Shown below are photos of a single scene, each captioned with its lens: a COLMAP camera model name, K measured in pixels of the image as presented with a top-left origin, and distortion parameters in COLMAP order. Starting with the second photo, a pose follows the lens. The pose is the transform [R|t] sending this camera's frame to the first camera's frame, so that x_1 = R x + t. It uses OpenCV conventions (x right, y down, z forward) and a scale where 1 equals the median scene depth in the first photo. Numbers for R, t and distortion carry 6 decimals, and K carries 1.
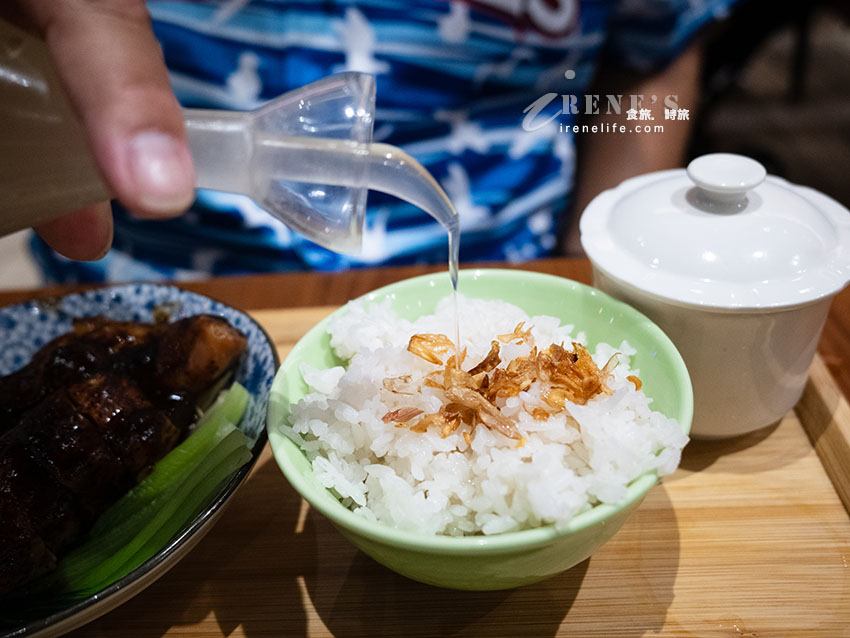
lens RADIAL K [[821.3, 0, 425.0], [0, 821.3, 319.0], [0, 0, 1]] dist [0.000151, 0.003791]
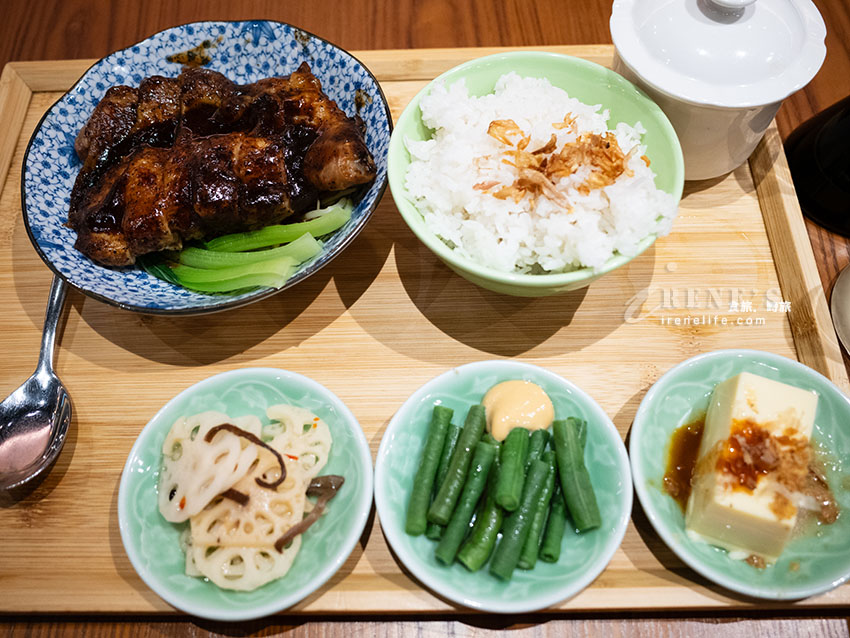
lens RADIAL K [[845.1, 0, 425.9], [0, 845.1, 321.8], [0, 0, 1]] dist [-0.010151, -0.011066]
pose [[0.996347, -0.006116, 0.085180, -0.264690], [-0.032105, 0.897438, 0.439971, -0.320425], [-0.079135, -0.441099, 0.893963, -0.429674]]
